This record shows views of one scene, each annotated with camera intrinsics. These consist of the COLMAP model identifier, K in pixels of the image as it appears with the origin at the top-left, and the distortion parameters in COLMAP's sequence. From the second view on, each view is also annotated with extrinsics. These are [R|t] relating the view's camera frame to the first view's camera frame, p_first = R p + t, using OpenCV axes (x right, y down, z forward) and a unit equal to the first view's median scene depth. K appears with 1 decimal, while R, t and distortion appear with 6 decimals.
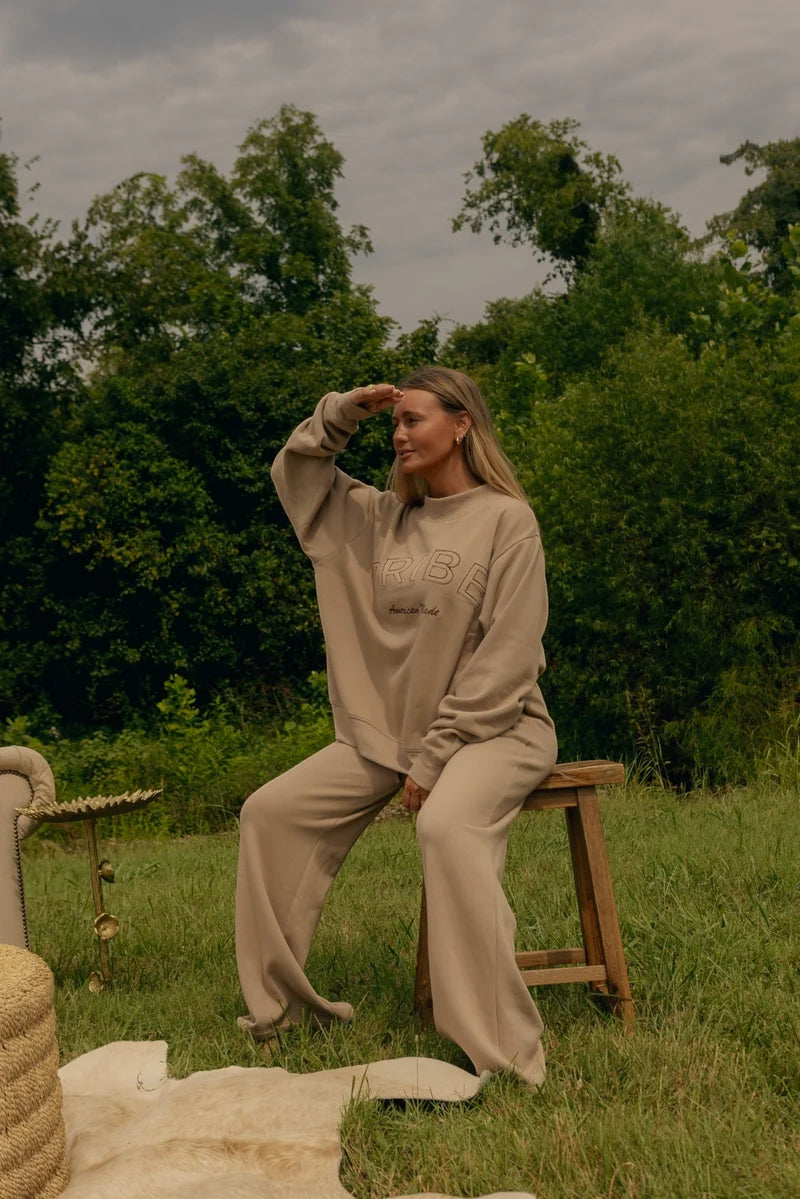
lens RADIAL K [[1573.0, 0, 400.0], [0, 1573.0, 599.5], [0, 0, 1]] dist [-0.002194, -0.056976]
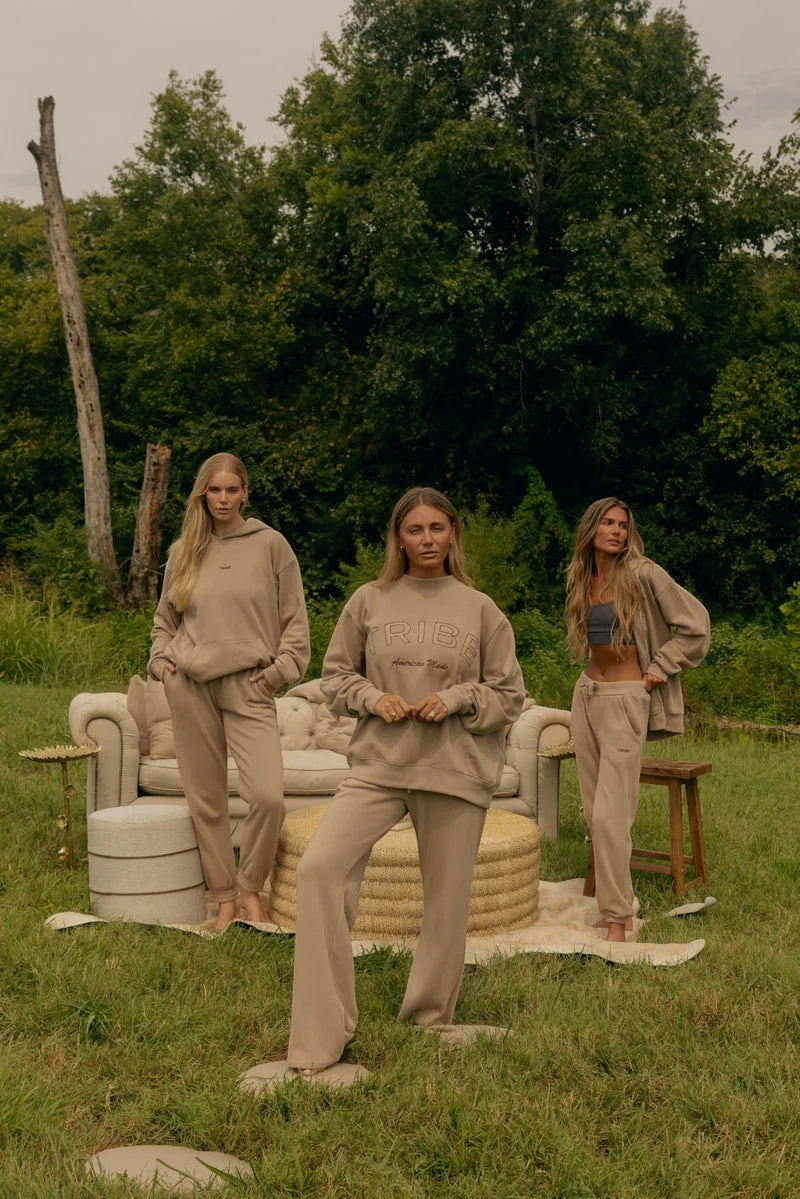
lens RADIAL K [[1573.0, 0, 400.0], [0, 1573.0, 599.5], [0, 0, 1]] dist [-0.002194, -0.056976]
pose [[0.903645, 0.128884, -0.408429, 0.048979], [-0.089343, 0.989393, 0.114543, -0.034941], [0.418859, -0.067016, 0.905575, -0.116650]]
